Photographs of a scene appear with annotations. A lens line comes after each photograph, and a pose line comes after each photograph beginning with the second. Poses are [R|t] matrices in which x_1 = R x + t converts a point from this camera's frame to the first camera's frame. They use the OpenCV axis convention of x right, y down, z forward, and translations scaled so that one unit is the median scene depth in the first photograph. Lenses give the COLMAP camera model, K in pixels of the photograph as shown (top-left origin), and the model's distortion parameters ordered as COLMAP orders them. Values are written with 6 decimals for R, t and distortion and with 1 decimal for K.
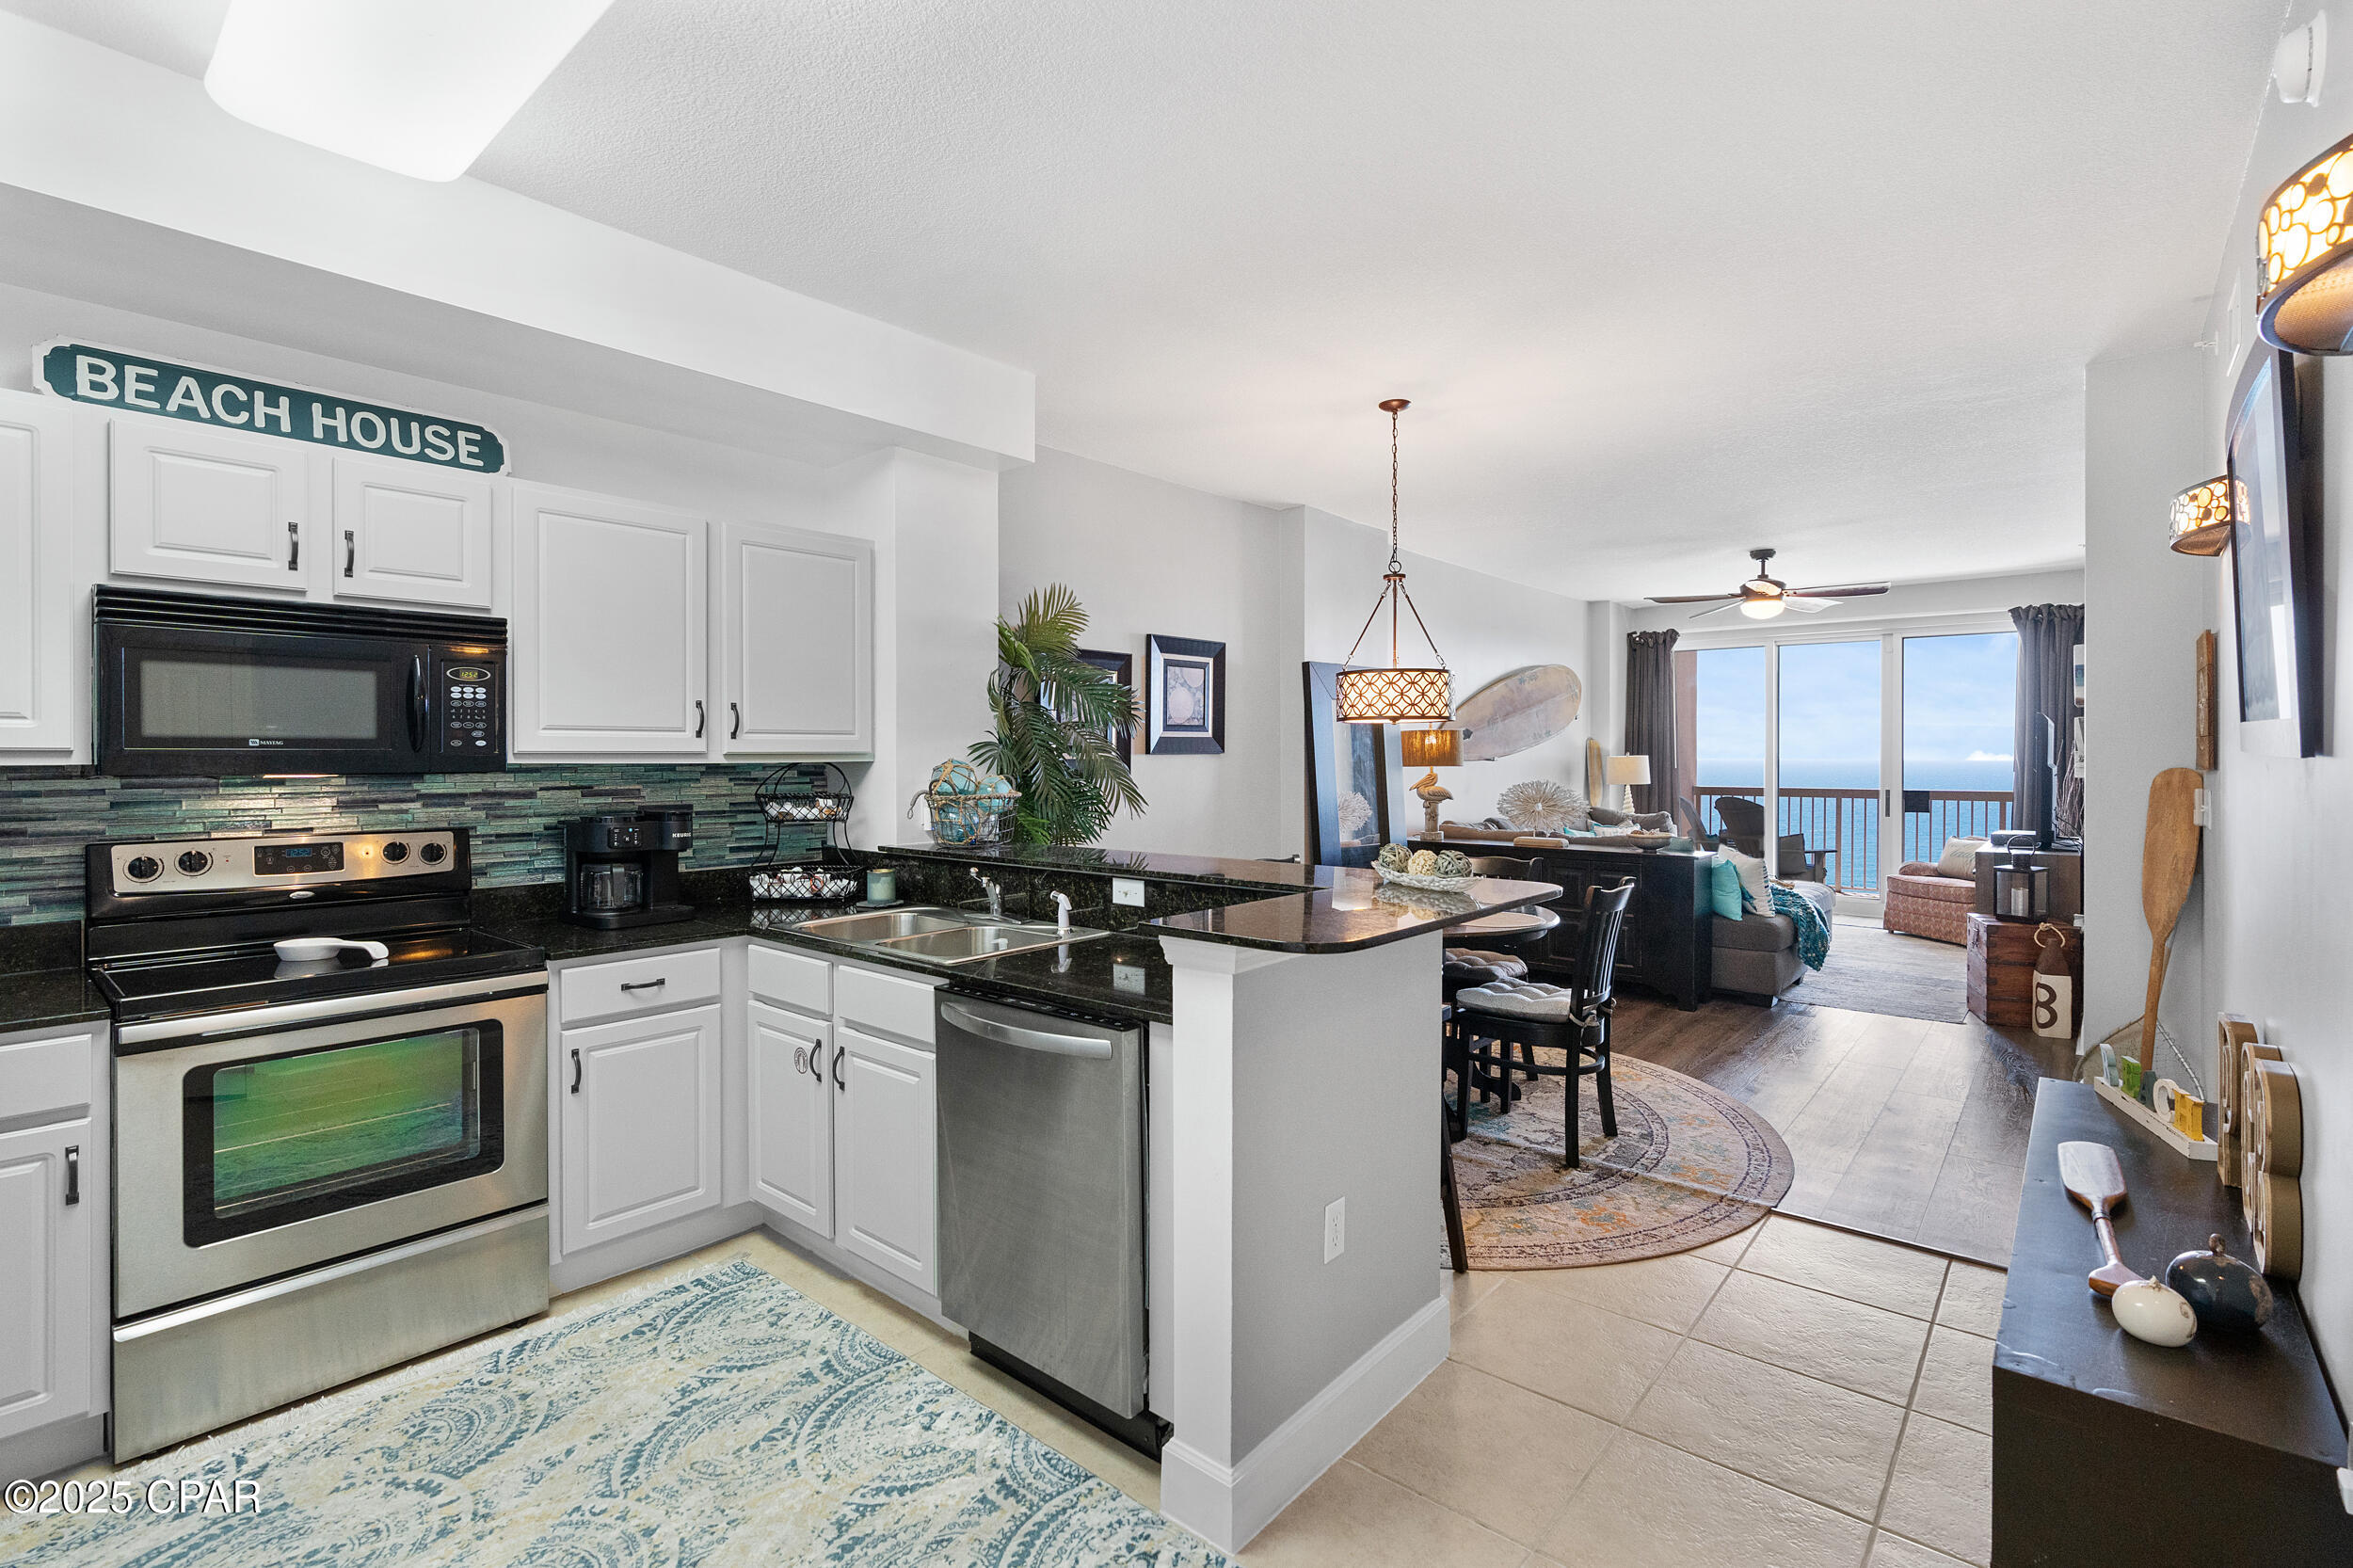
lens RADIAL K [[1067.7, 0, 1180.7], [0, 1067.7, 759.0], [0, 0, 1]] dist [-0.013431, 0.005167]
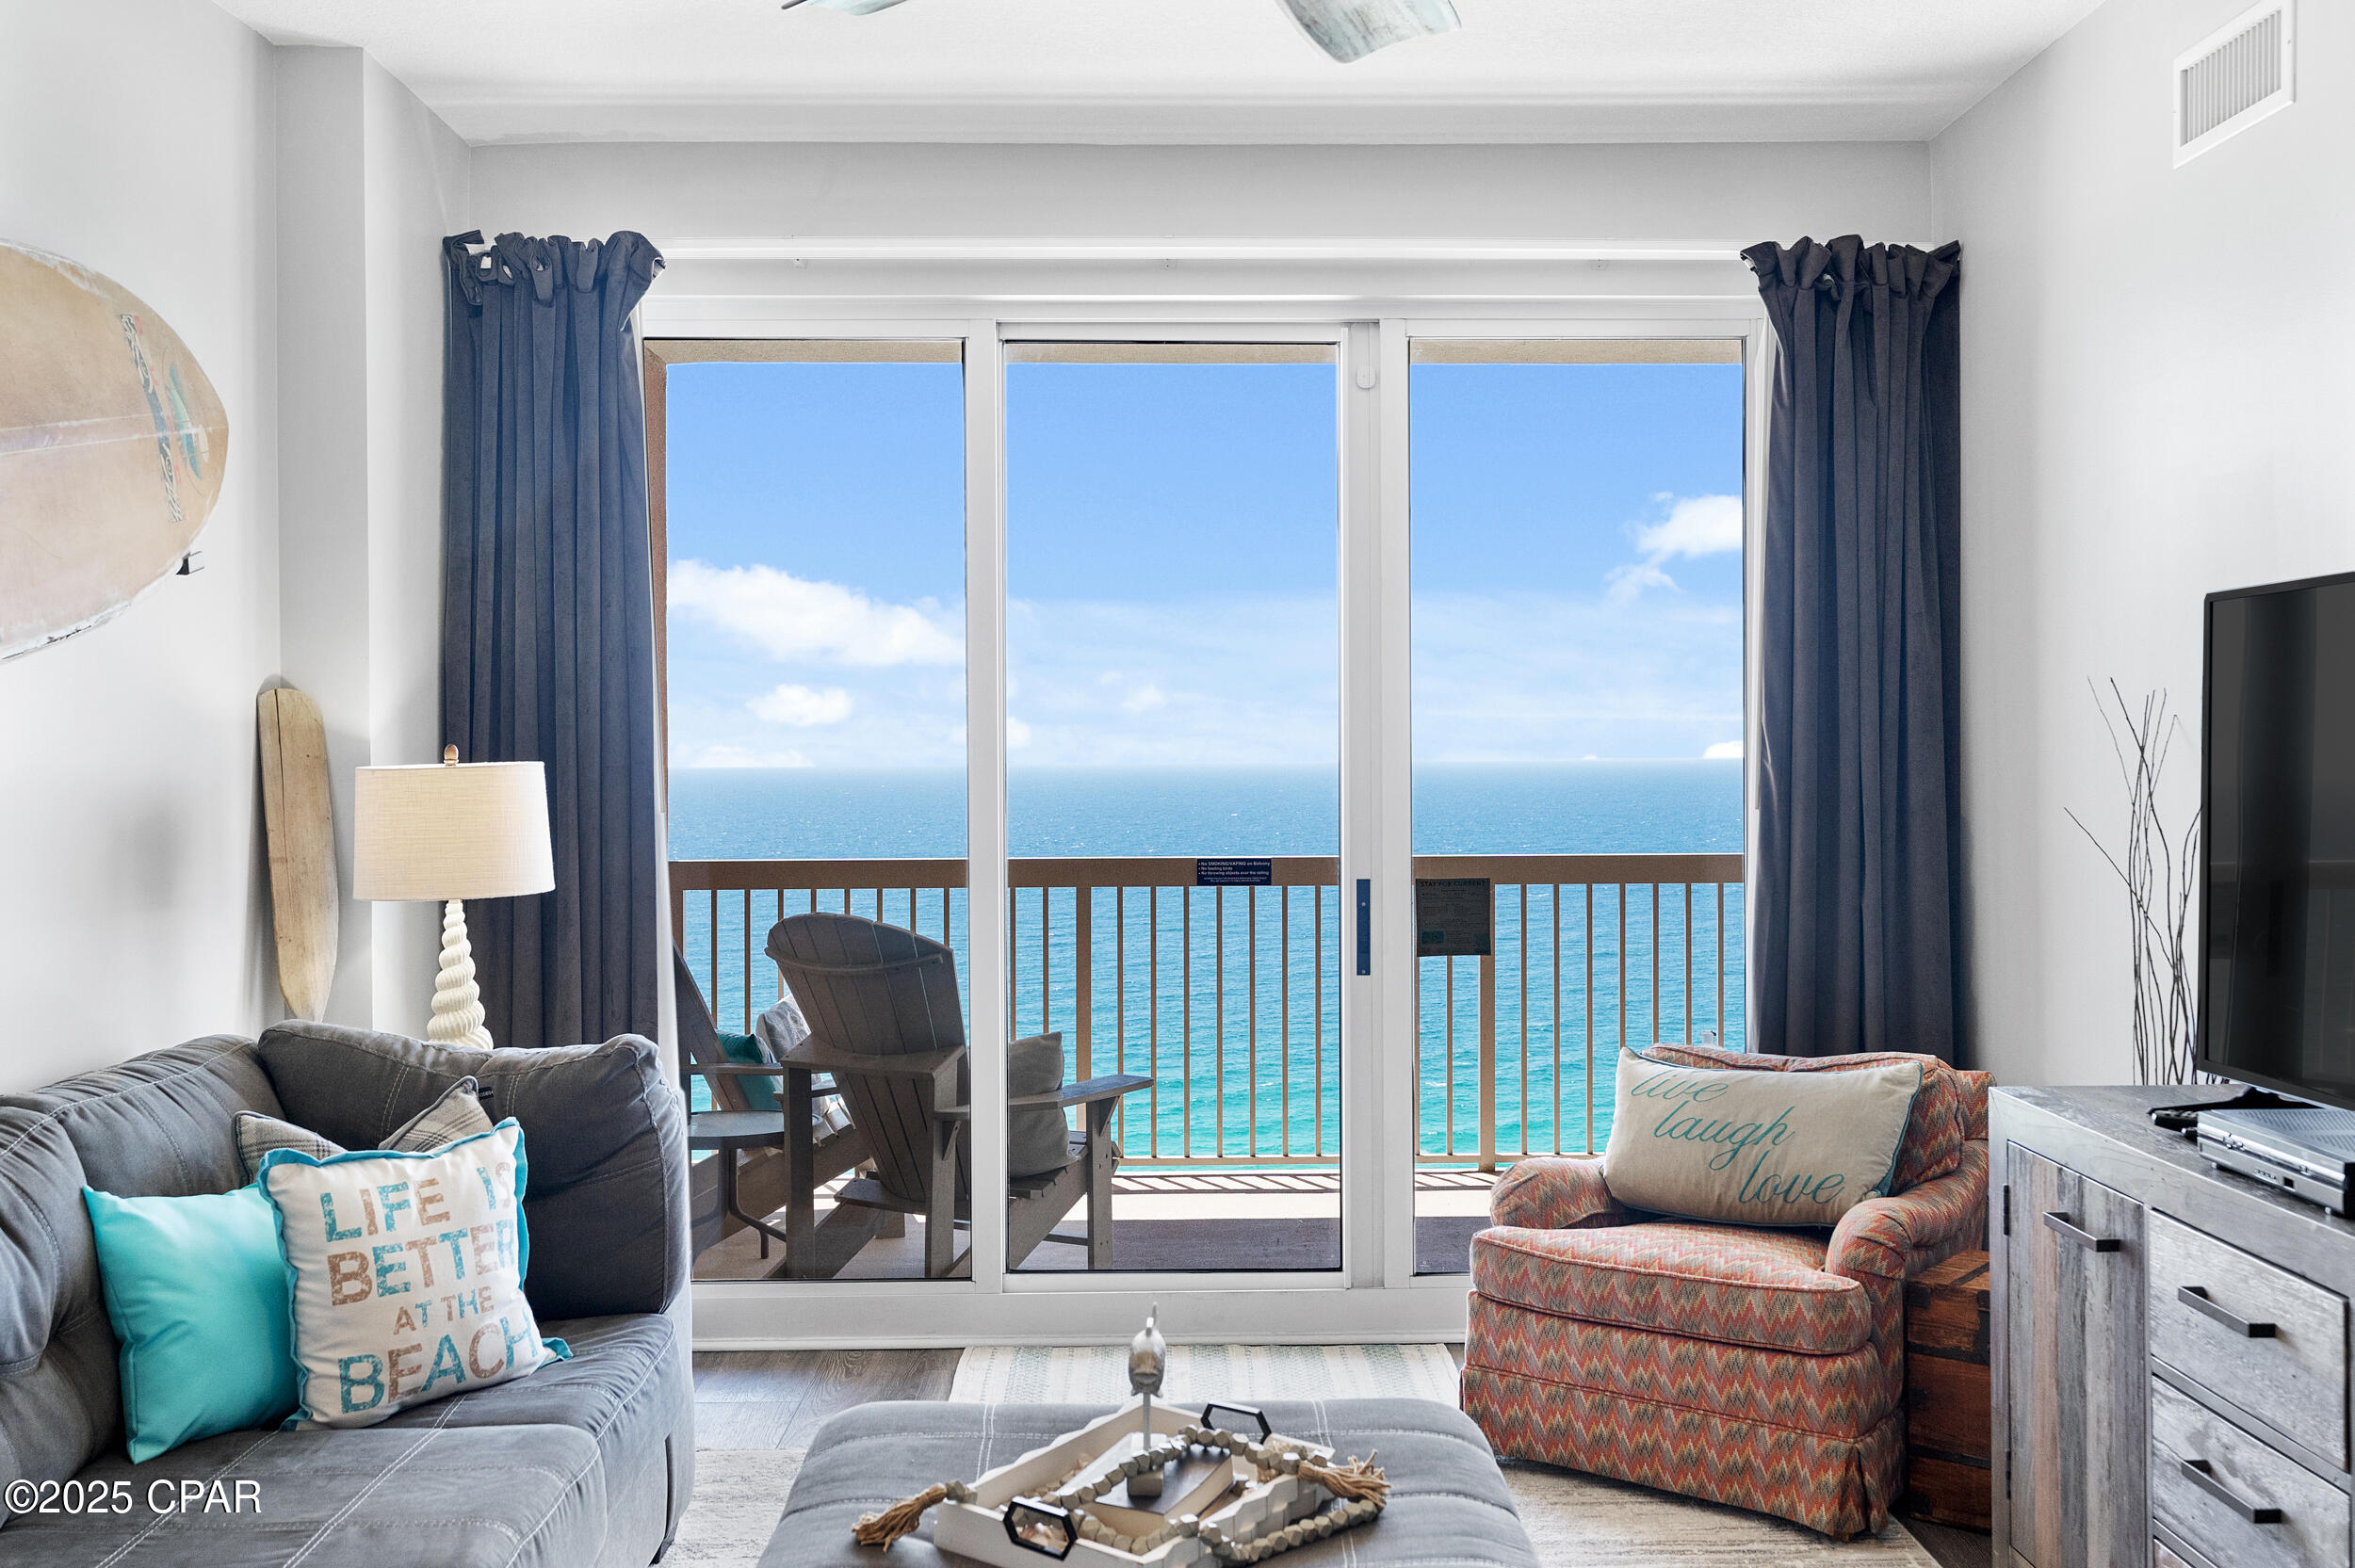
lens RADIAL K [[2196.0, 0, 1193.9], [0, 2196.0, 767.6], [0, 0, 1]] dist [0.009525, -0.007653]
pose [[0.745647, -0.007917, 0.666295, 0.698616], [0.009477, 0.999954, 0.001276, -0.004567], [-0.666274, 0.005363, 0.745687, 1.689216]]
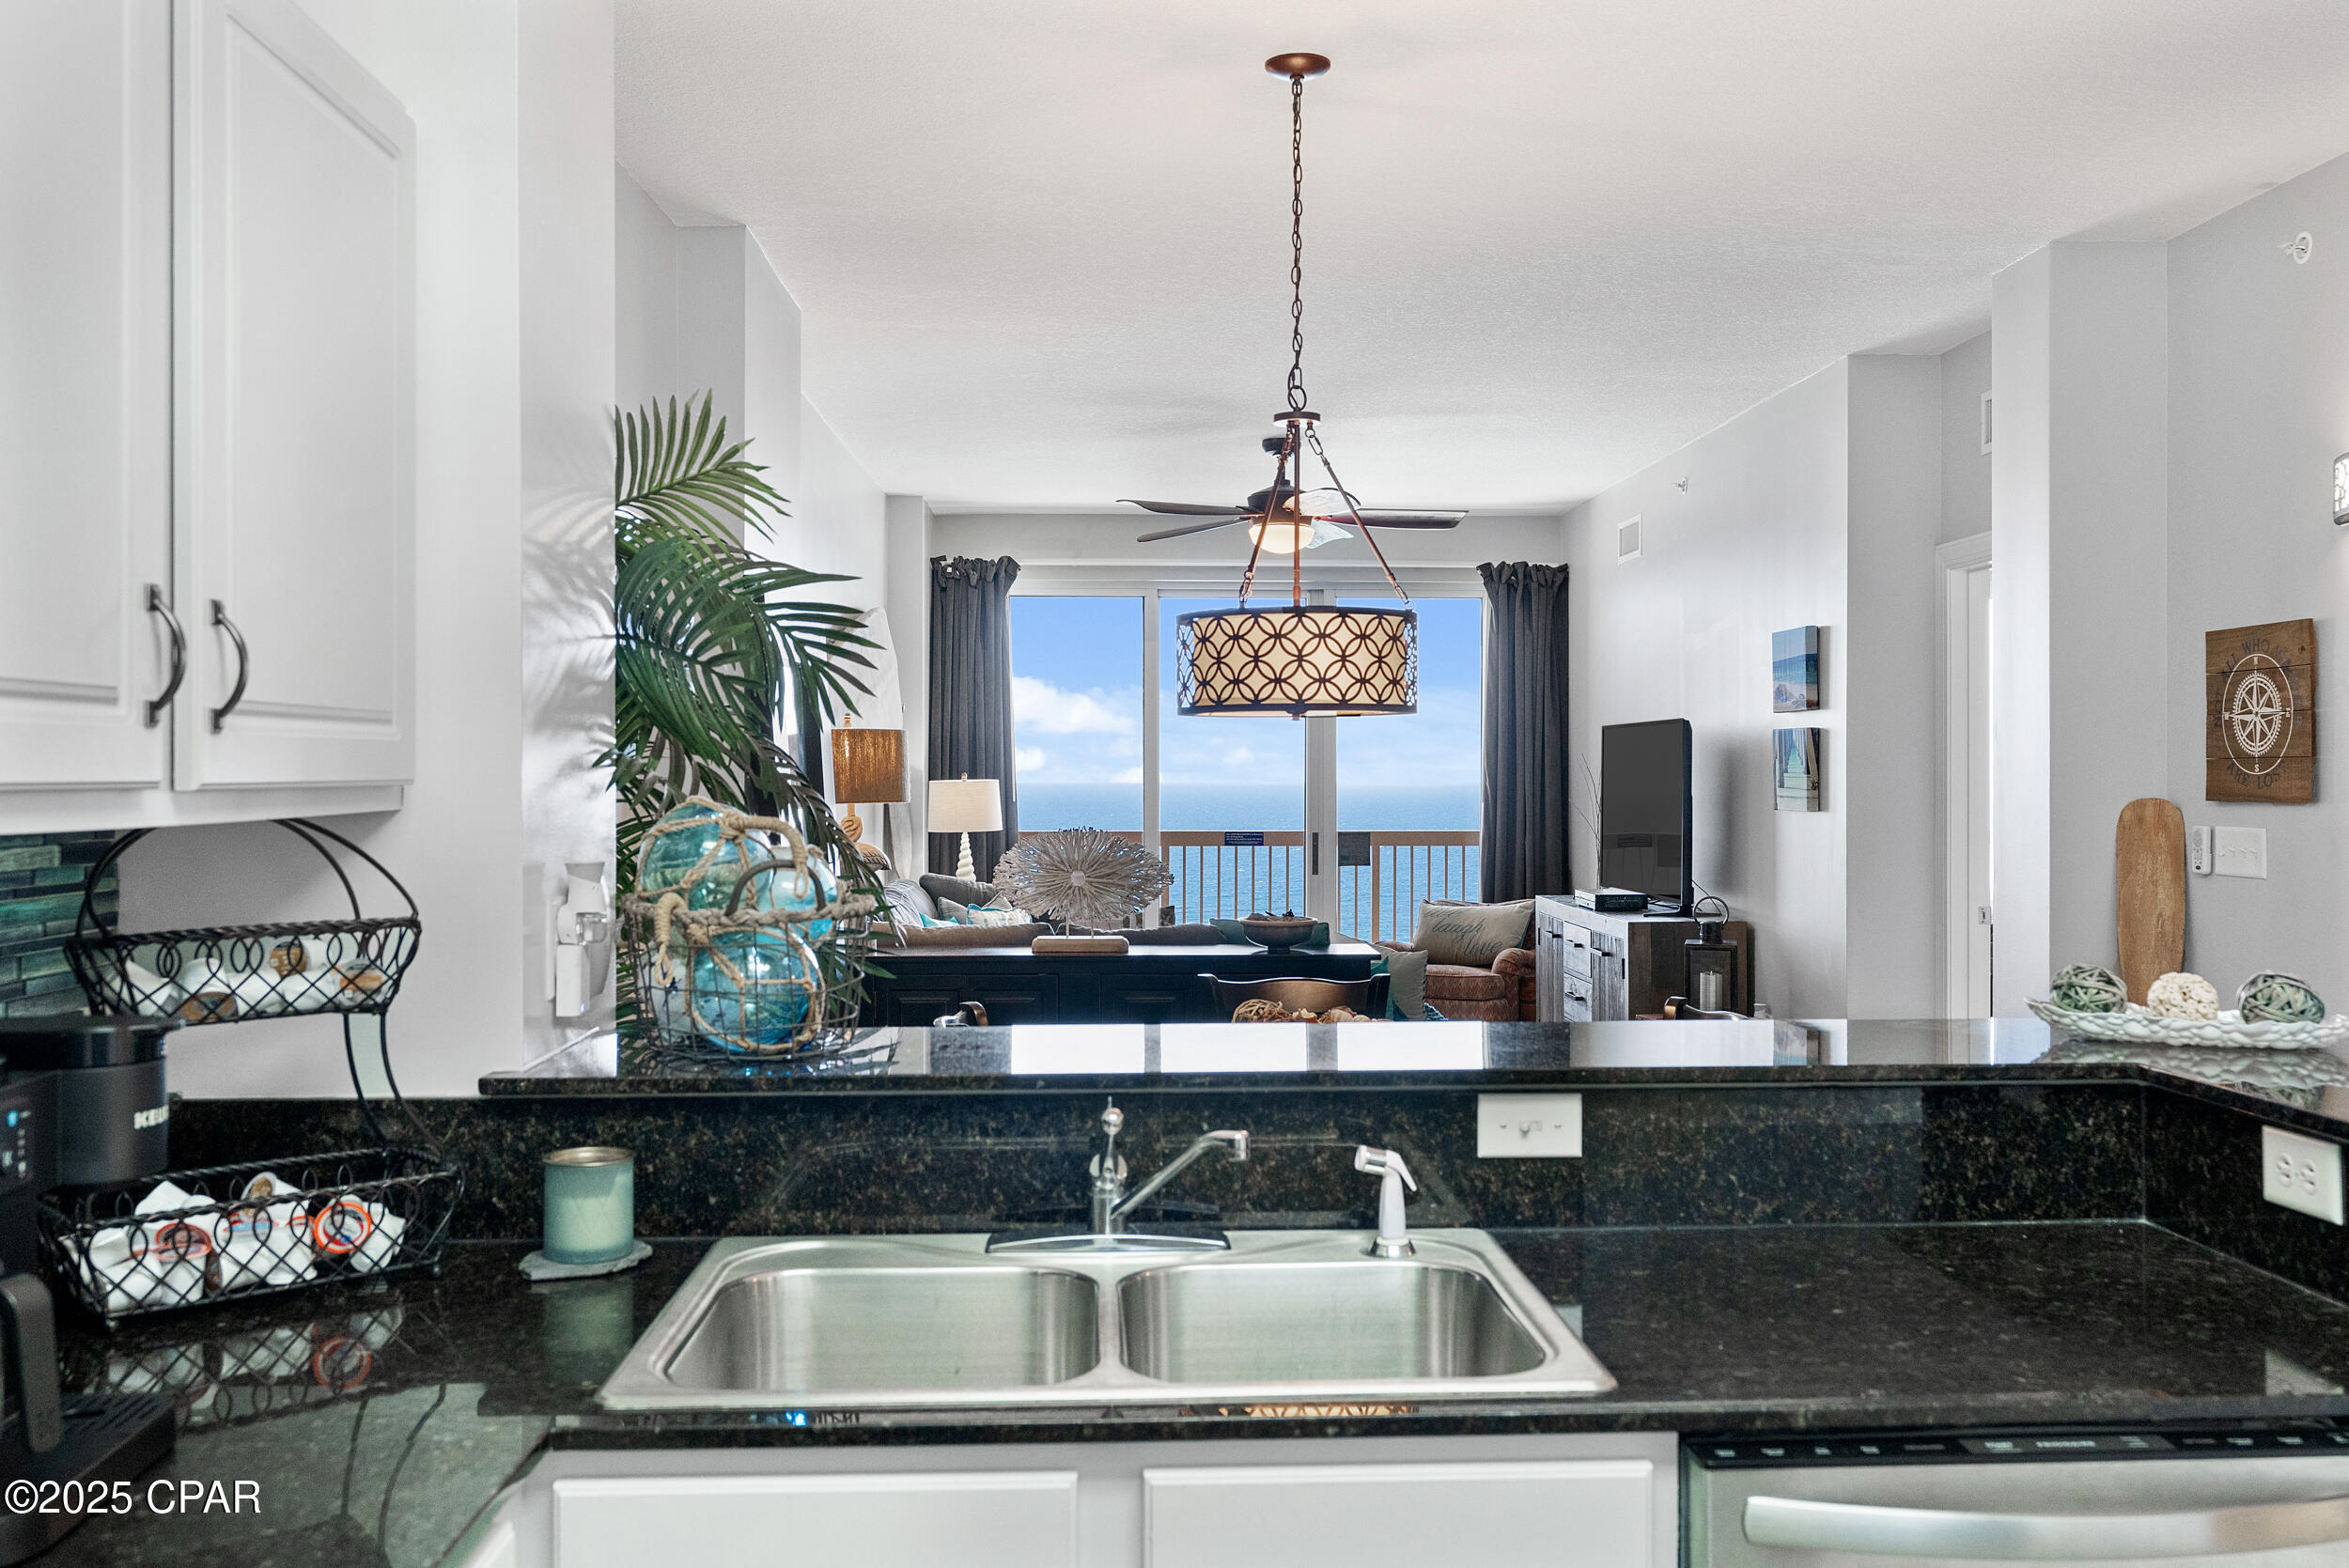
lens RADIAL K [[2000.9, 0, 1174.5], [0, 2000.9, 784.0], [0, 0, 1]] dist [0.001087, 0.006616]
pose [[0.733900, -0.003944, 0.679246, -0.610304], [0.004202, 0.999990, 0.001267, -0.006413], [-0.679244, 0.001924, 0.733910, 0.485328]]
